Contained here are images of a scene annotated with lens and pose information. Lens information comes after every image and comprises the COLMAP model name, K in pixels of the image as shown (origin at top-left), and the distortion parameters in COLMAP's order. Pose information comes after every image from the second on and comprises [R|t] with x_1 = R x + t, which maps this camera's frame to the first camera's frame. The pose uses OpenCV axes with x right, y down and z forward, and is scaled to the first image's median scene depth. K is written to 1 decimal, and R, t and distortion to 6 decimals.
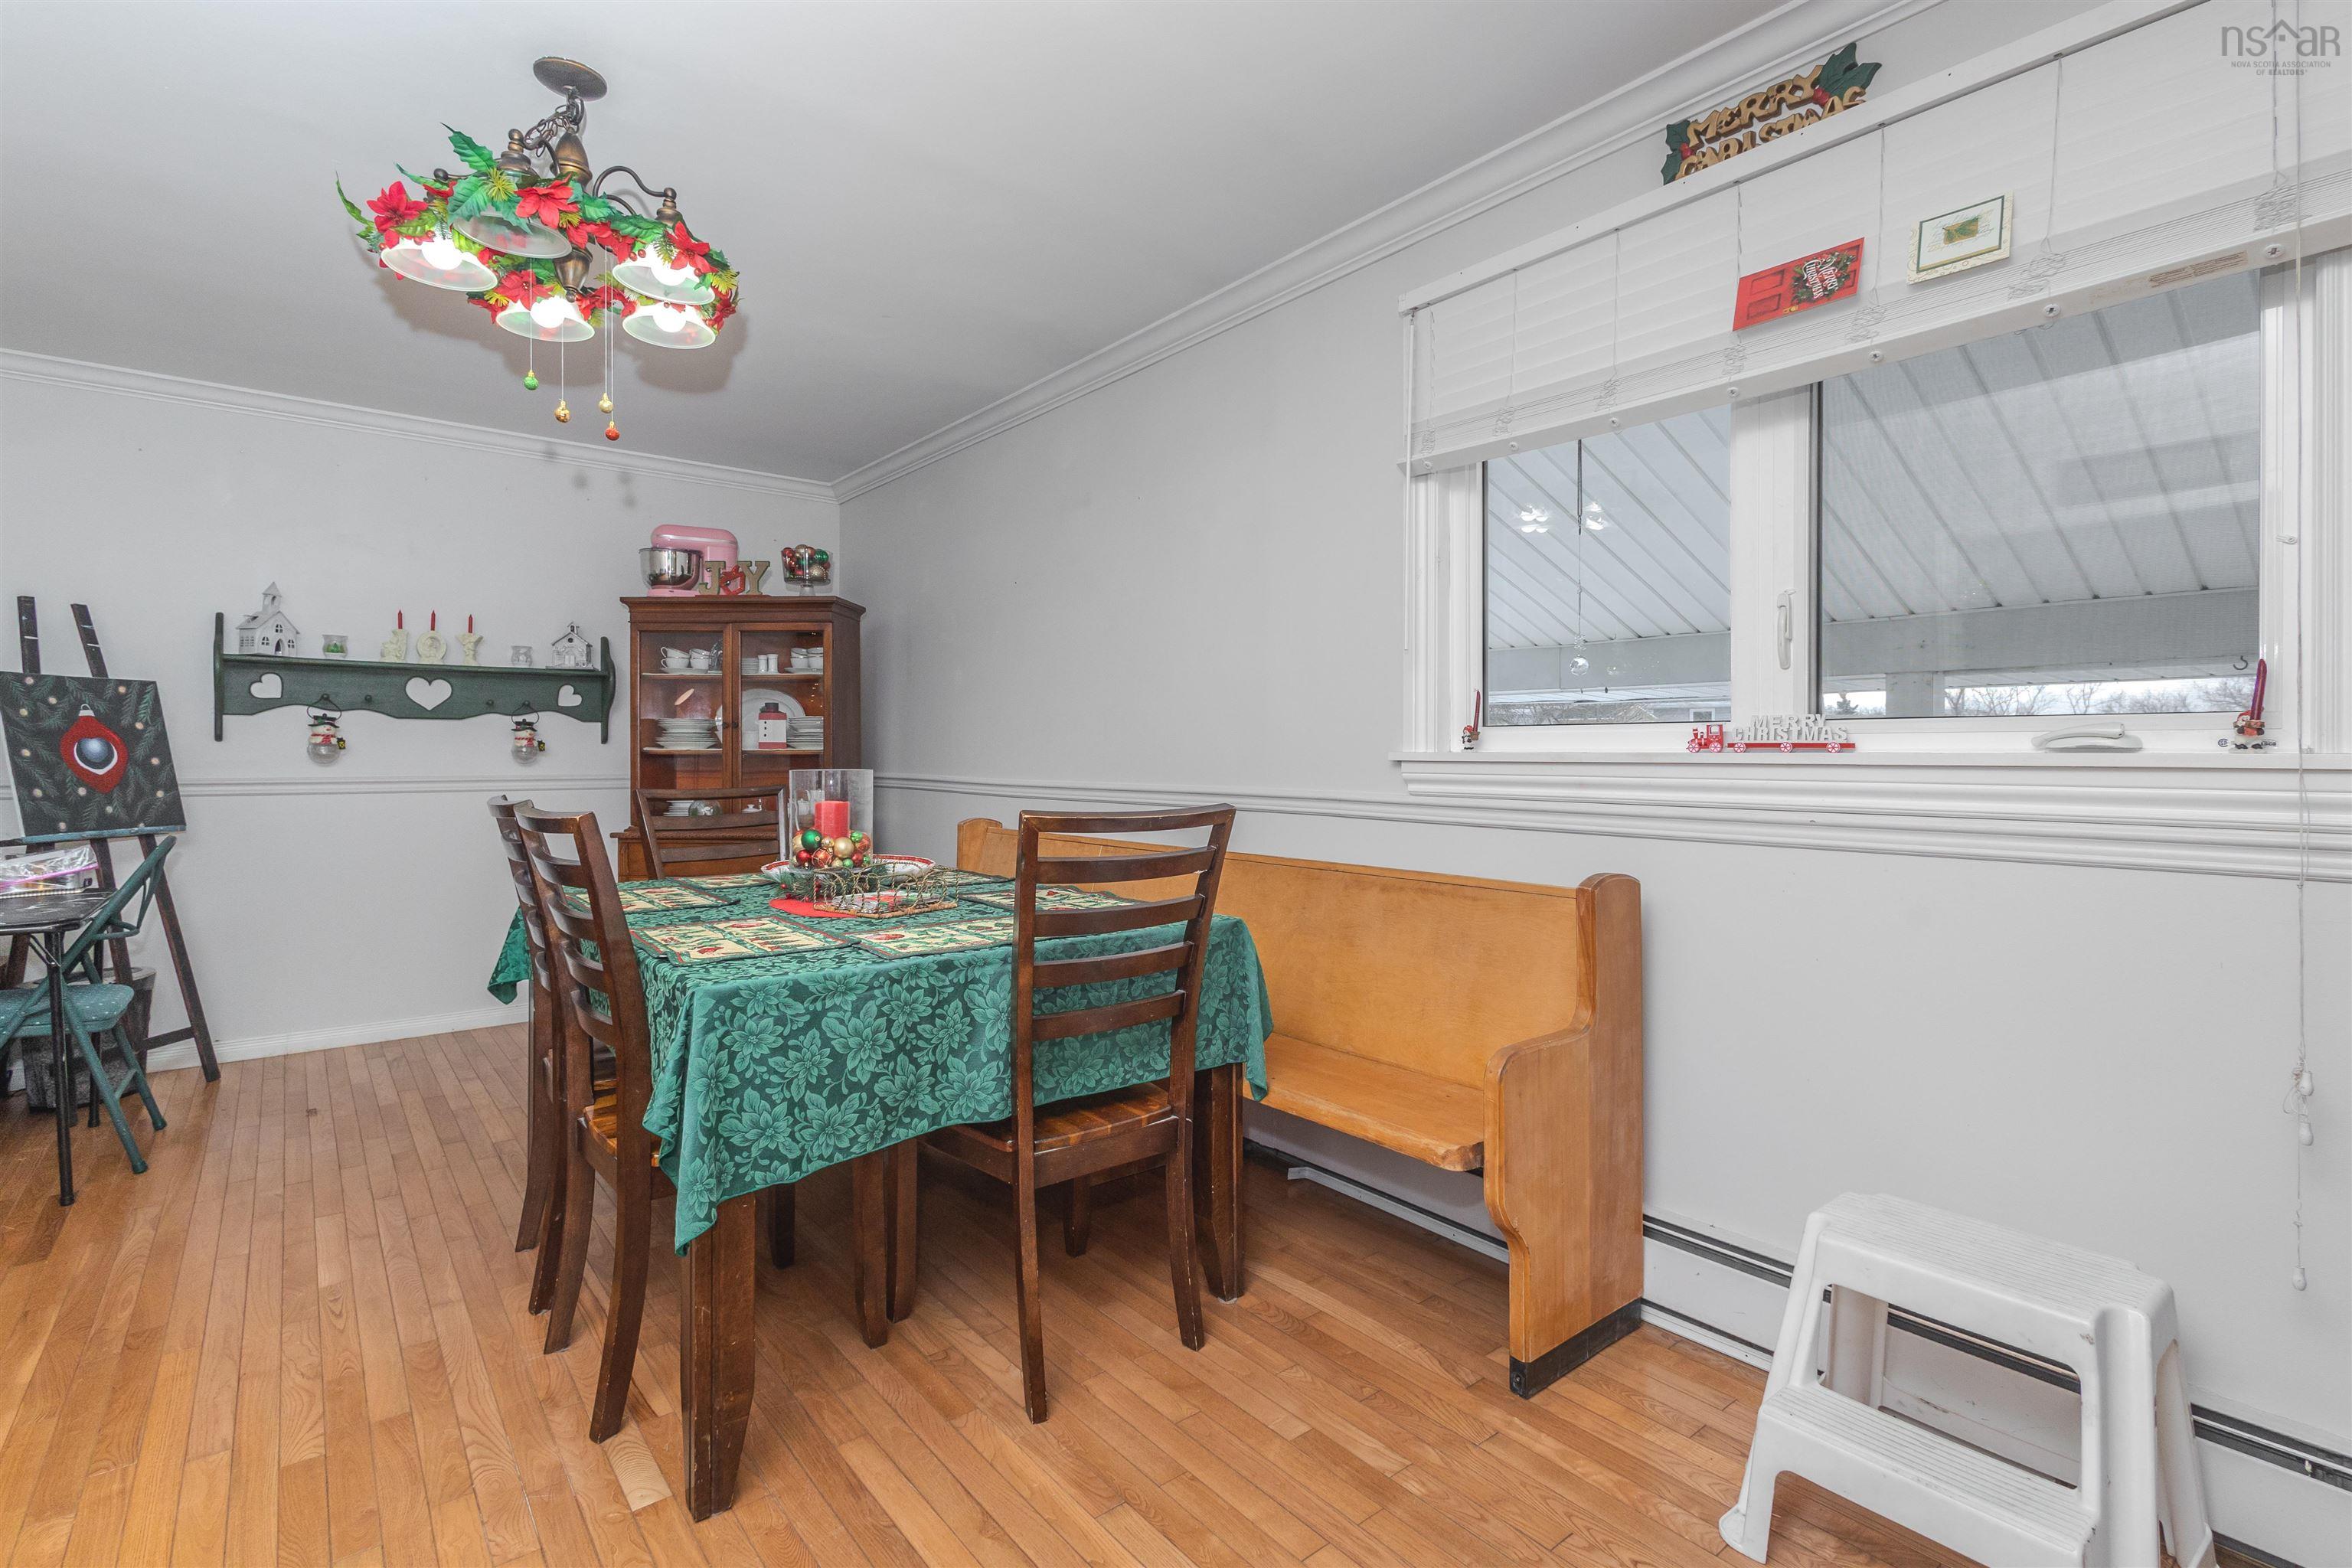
lens RADIAL K [[1115.6, 0, 1162.8], [0, 1115.6, 751.5], [0, 0, 1]] dist [0.010071, 0.000183]
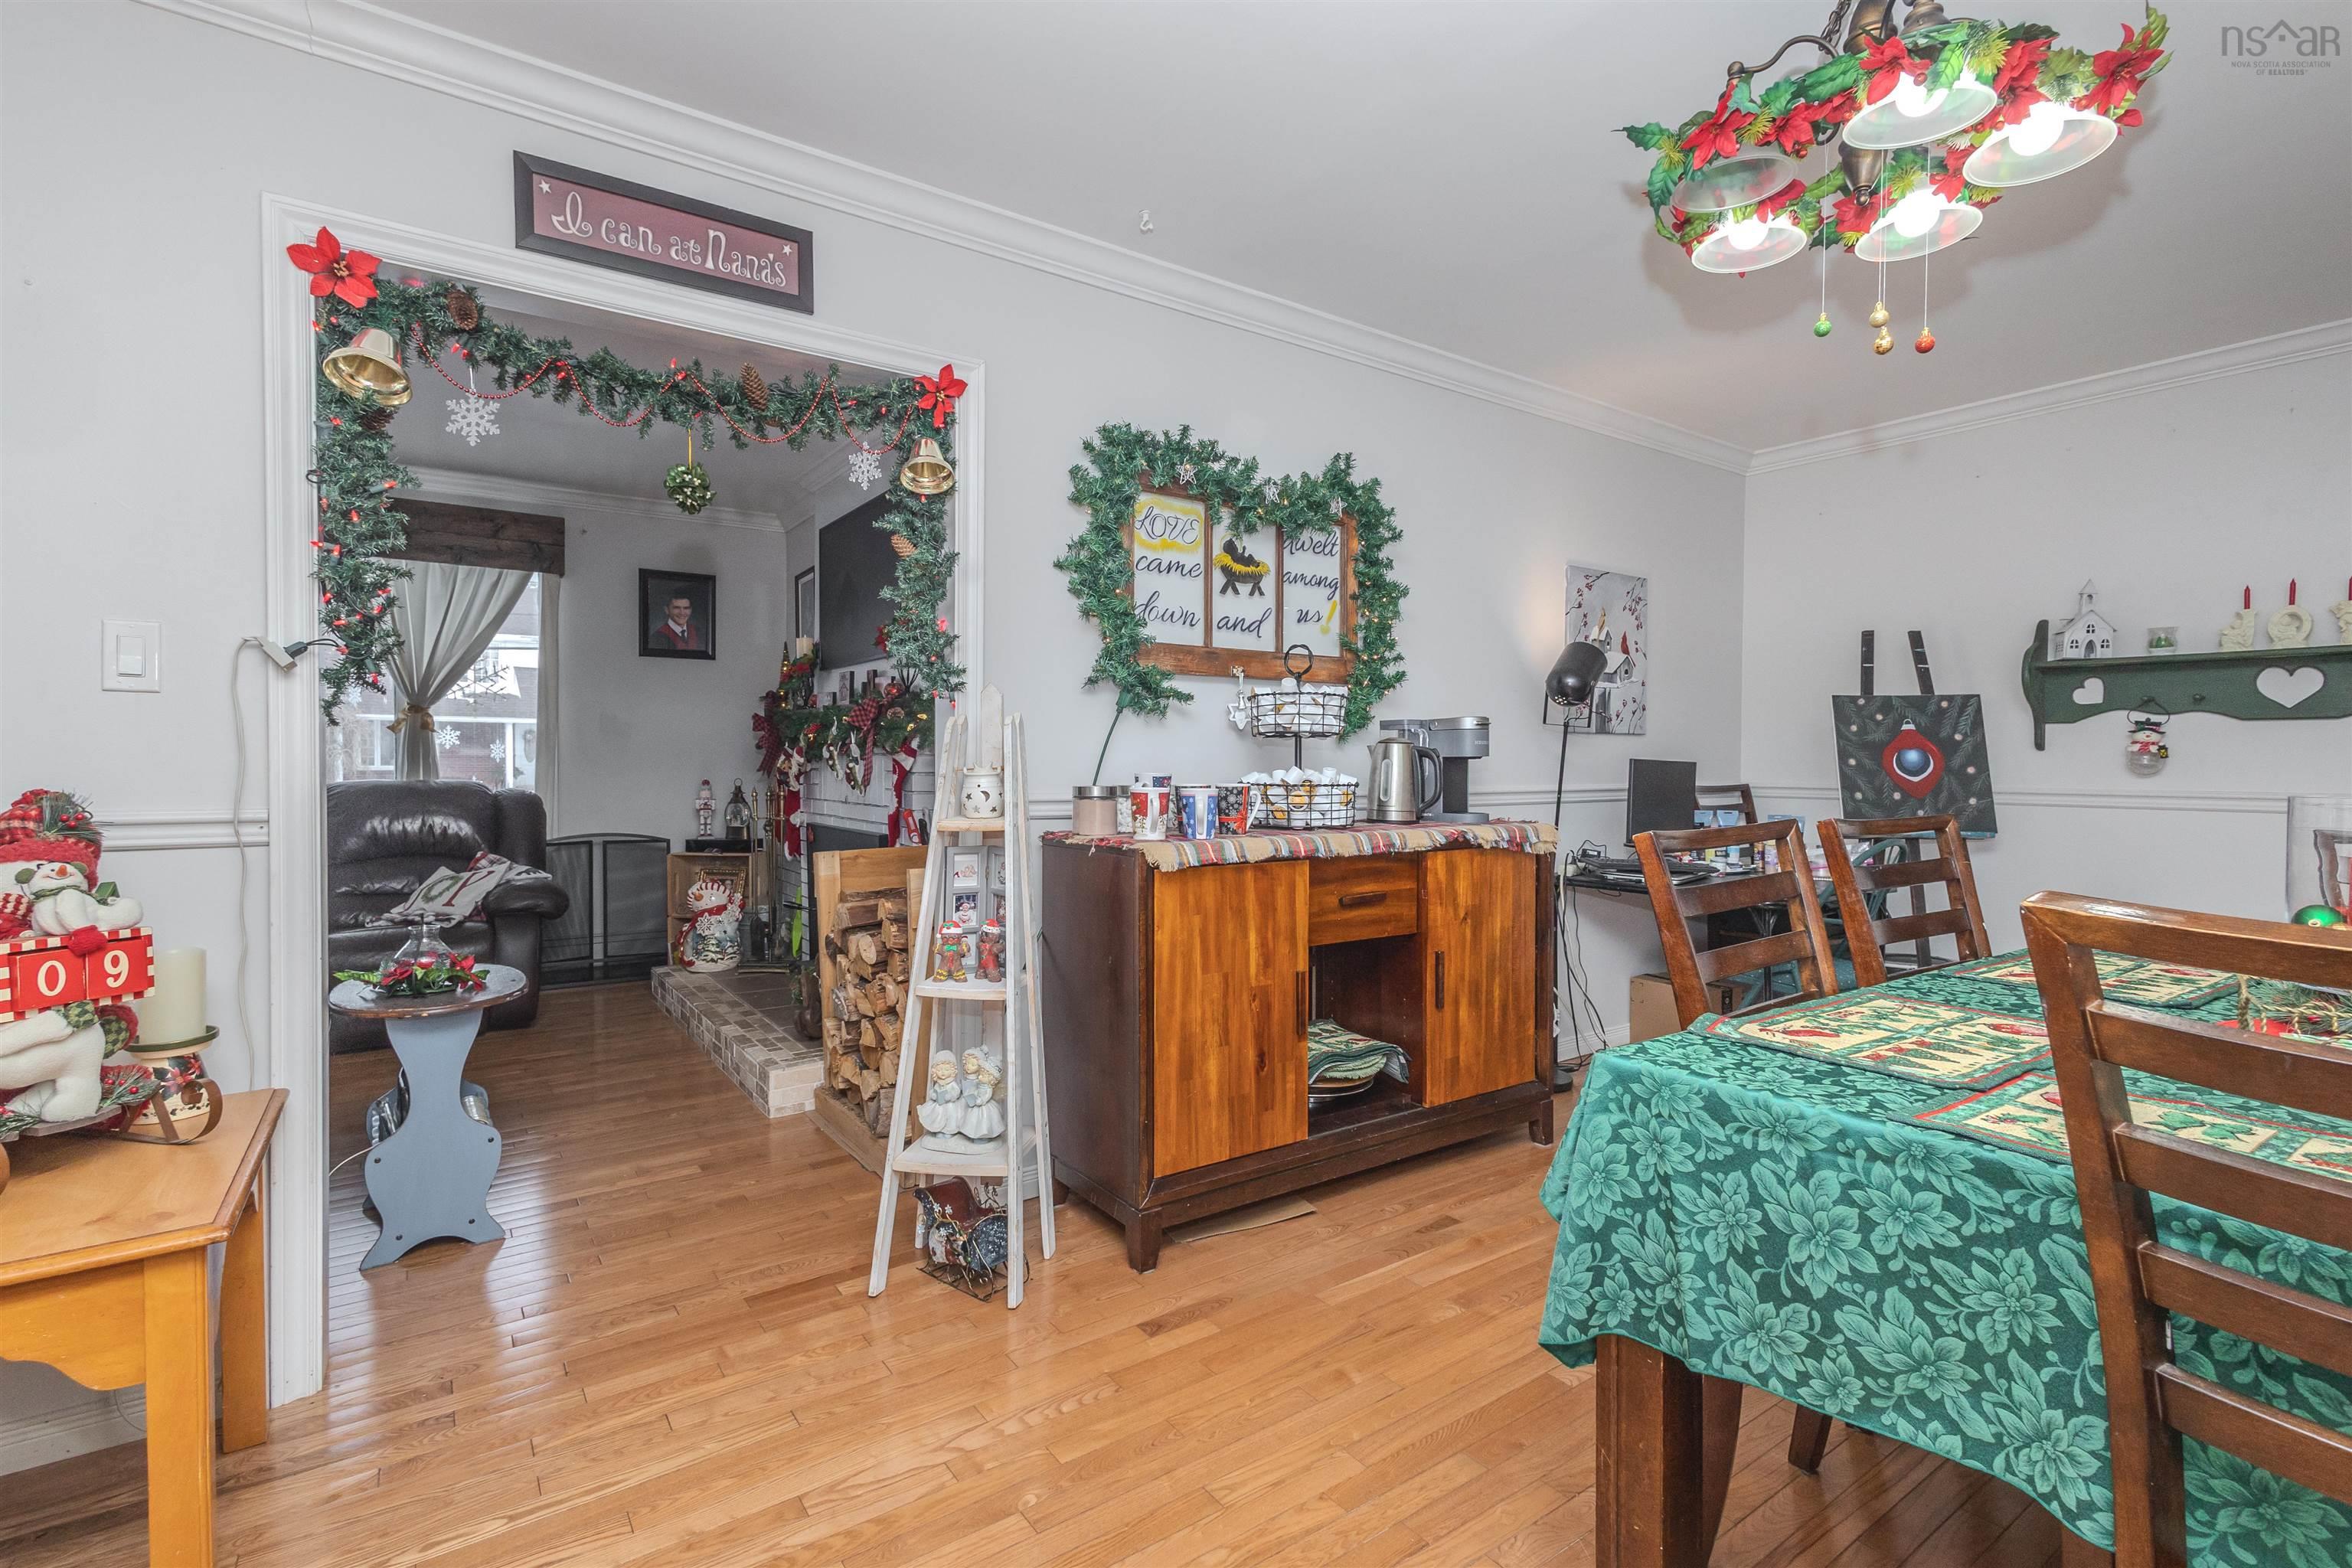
lens RADIAL K [[1071.7, 0, 1173.1], [0, 1071.7, 776.0], [0, 0, 1]] dist [0.010466, -0.000040]
pose [[-0.053867, 0.015079, -0.998434, 0.167676], [-0.000344, 0.999886, 0.015120, -0.000877], [0.998548, 0.001158, -0.053855, 0.326319]]
